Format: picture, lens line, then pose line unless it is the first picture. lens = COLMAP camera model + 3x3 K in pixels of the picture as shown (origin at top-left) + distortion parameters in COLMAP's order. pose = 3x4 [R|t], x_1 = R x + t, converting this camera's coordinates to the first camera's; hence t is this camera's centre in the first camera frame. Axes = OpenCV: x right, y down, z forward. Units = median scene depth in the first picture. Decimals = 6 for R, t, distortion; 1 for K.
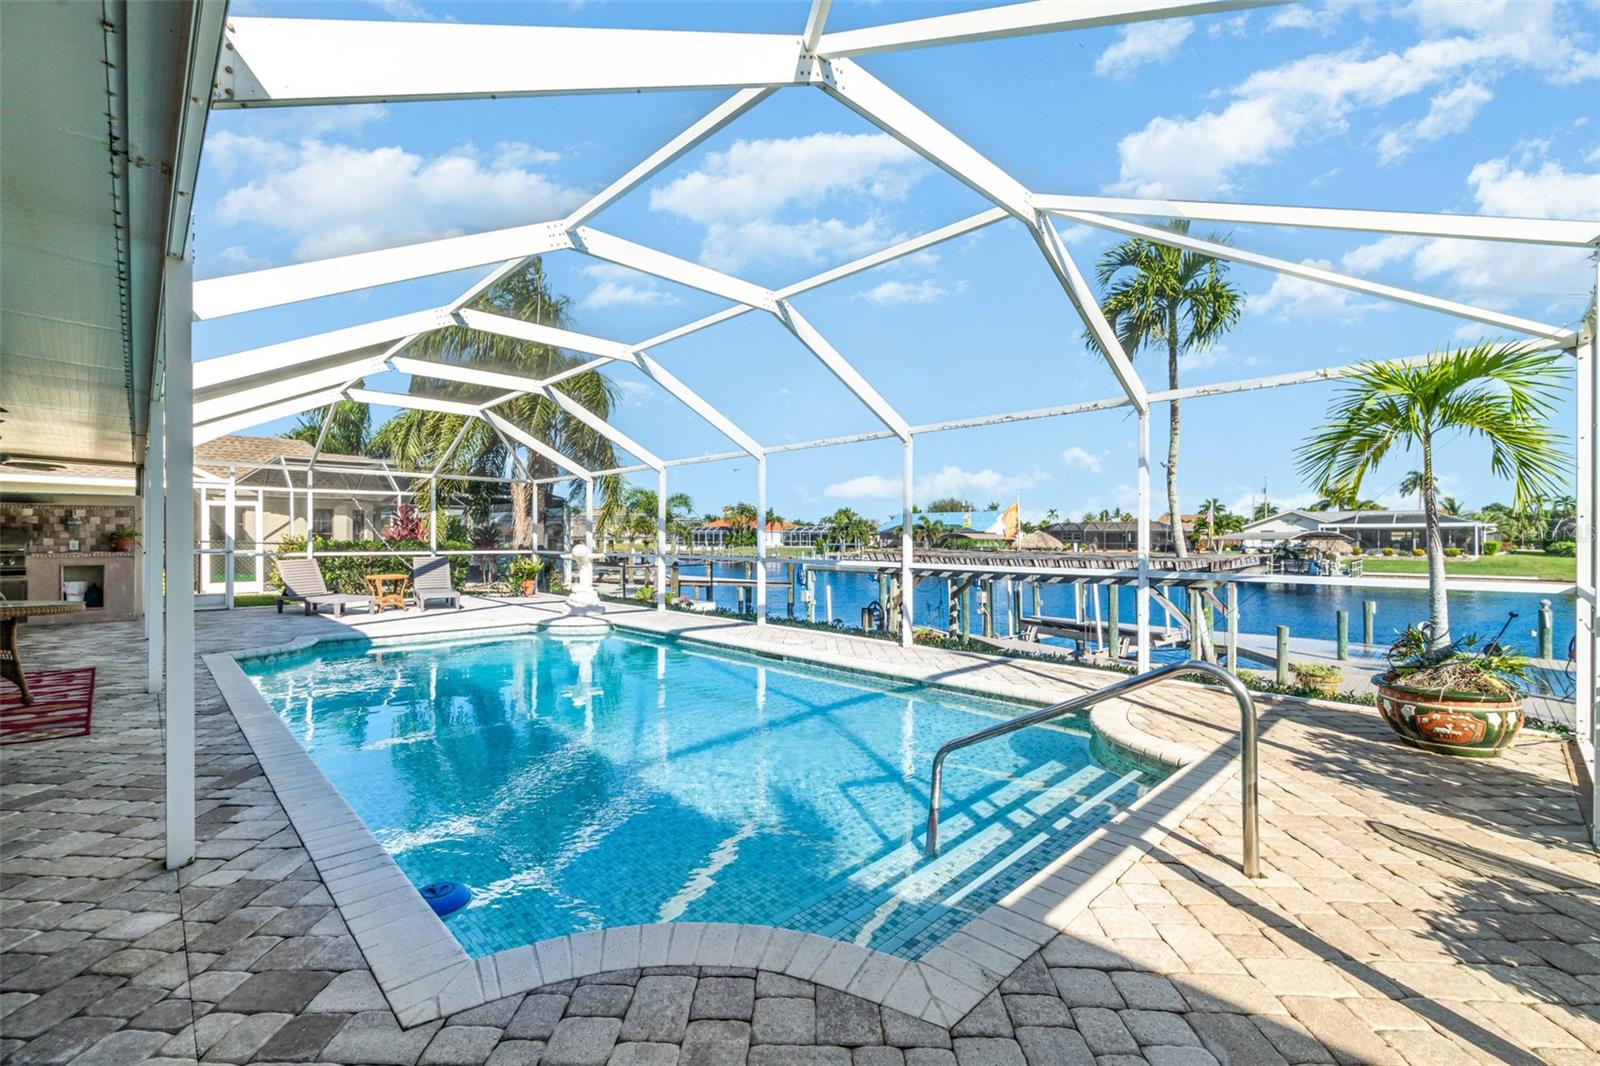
lens RADIAL K [[693.3, 0, 790.0], [0, 693.3, 537.2], [0, 0, 1]] dist [-0.000642, 0.000433]
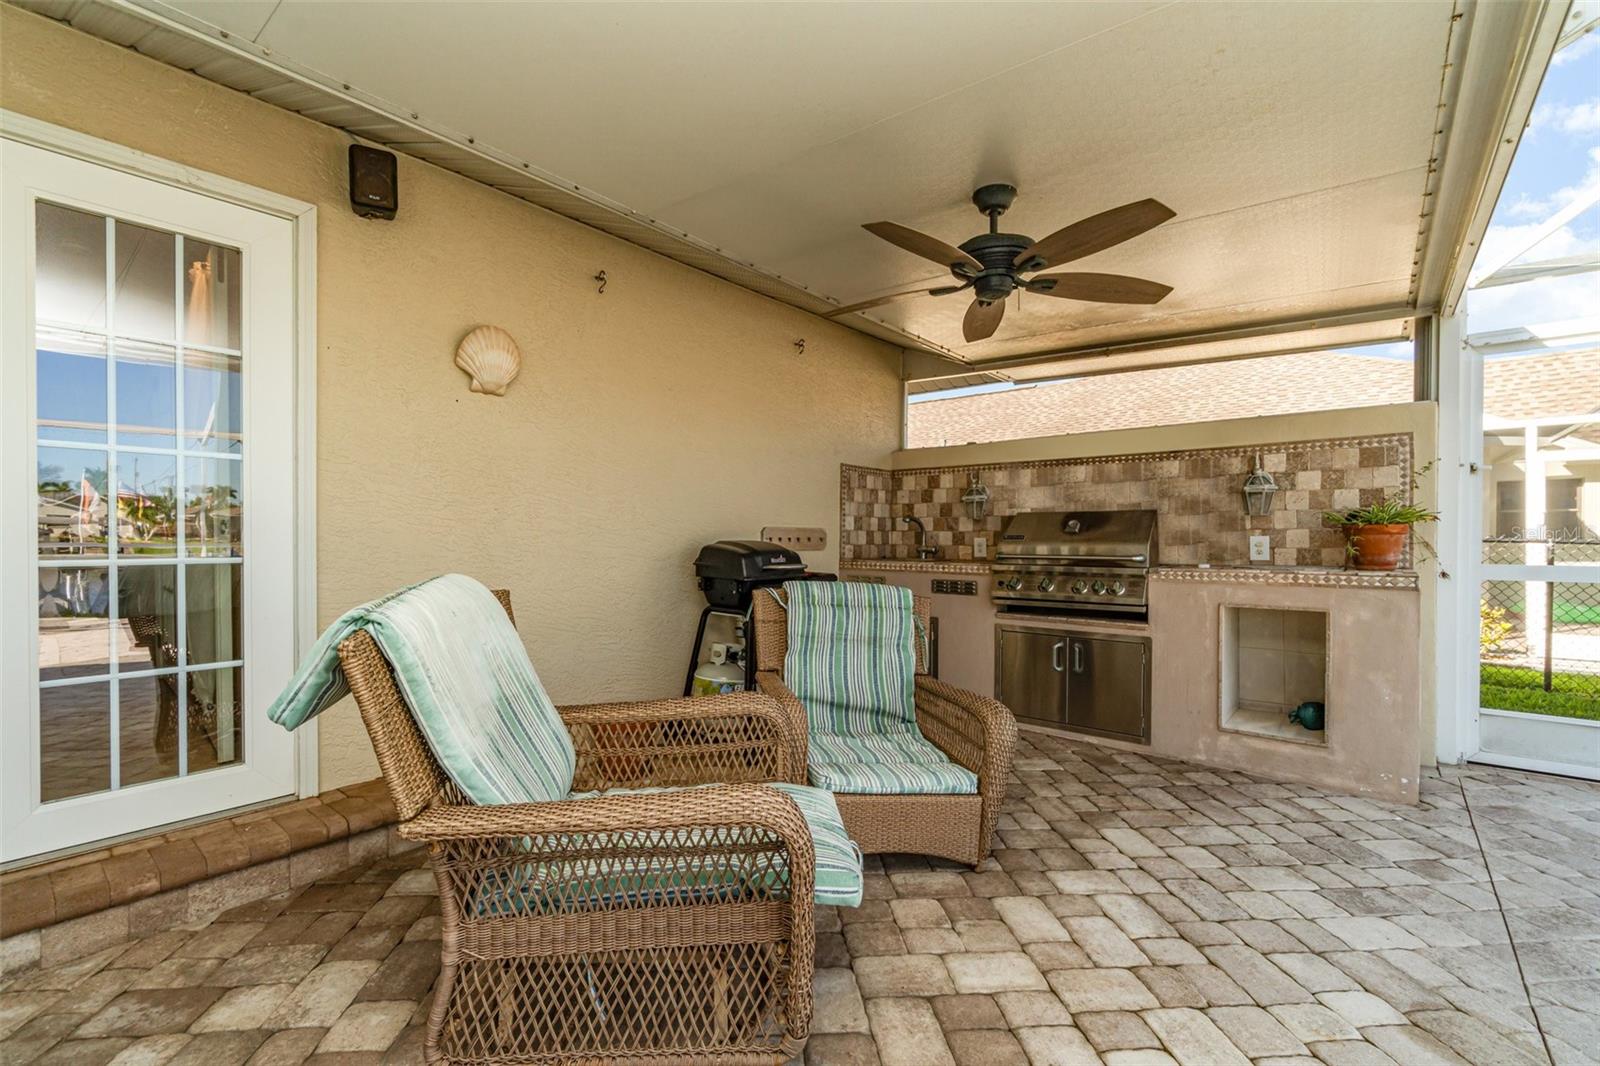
lens RADIAL K [[693.3, 0, 796.5], [0, 693.3, 533.8], [0, 0, 1]] dist [-0.000642, 0.000433]
pose [[0.111963, 0.002646, -0.993709, -0.670253], [0.008179, 0.999960, 0.003584, 0.000434], [0.993679, -0.008528, 0.111937, 0.691594]]
